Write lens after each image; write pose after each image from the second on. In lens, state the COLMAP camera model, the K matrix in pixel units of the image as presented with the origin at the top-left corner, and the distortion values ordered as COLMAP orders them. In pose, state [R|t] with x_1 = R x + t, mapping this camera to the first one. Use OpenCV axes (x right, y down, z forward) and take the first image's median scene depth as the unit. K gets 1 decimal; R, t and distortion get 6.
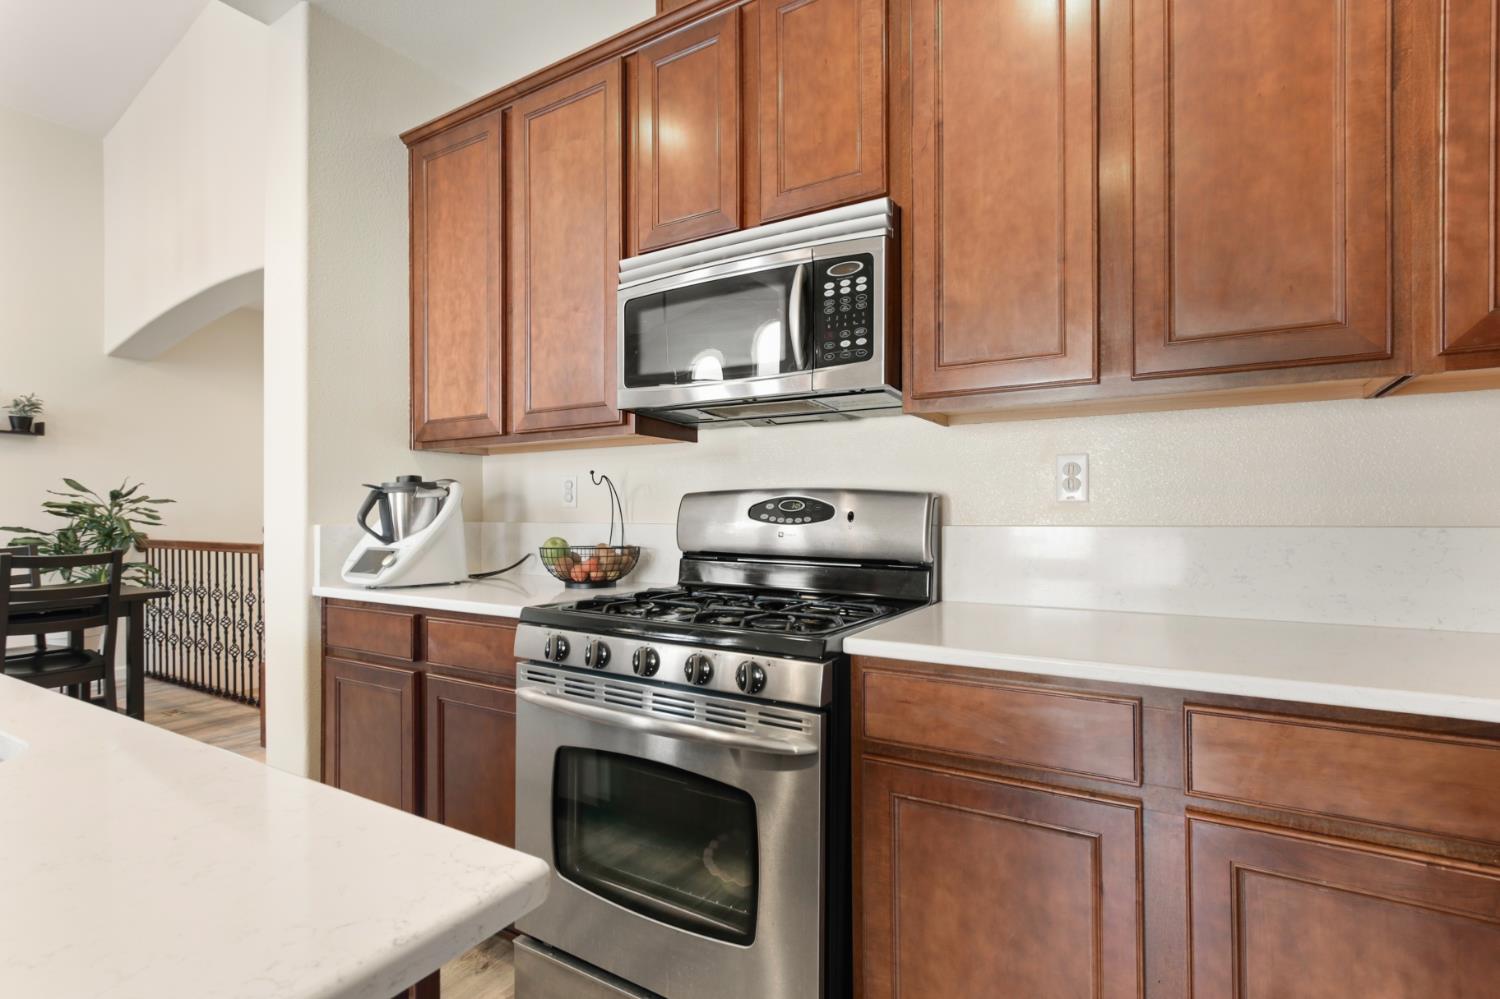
lens RADIAL K [[705.7, 0, 755.0], [0, 705.7, 507.0], [0, 0, 1]] dist [0.002379, 0.000602]
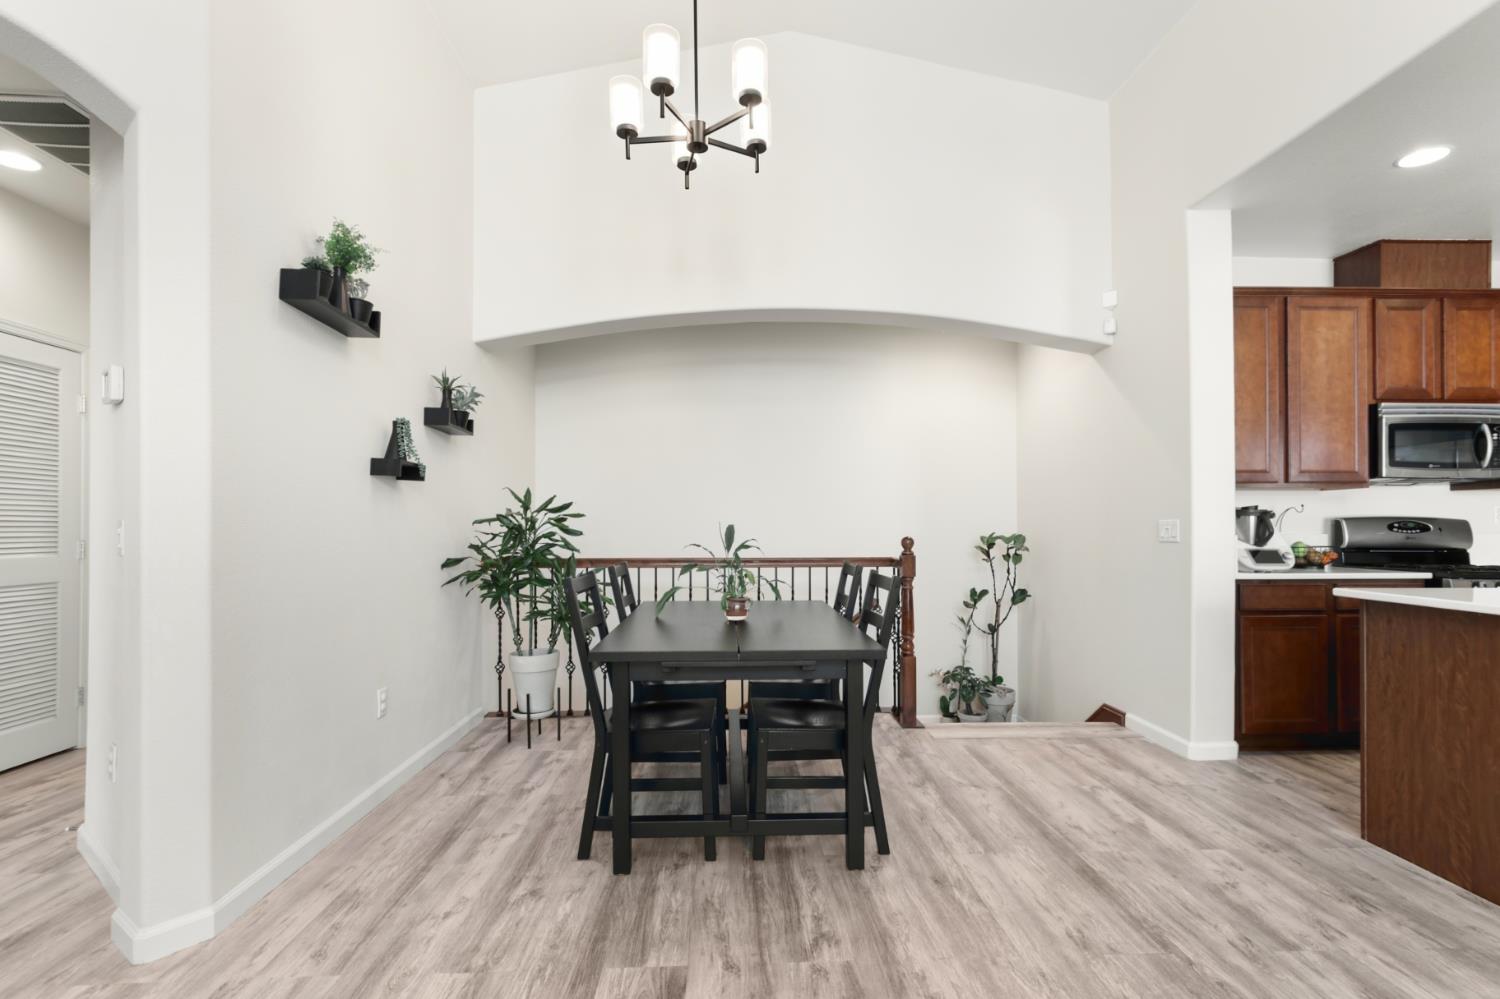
lens RADIAL K [[704.0, 0, 751.0], [0, 704.0, 521.2], [0, 0, 1]] dist [0.001963, 0.000461]
pose [[0.839566, 0.006171, 0.543223, -3.285353], [-0.004502, 0.999980, -0.004402, 0.007546], [-0.543239, 0.001250, 0.839577, 0.337219]]
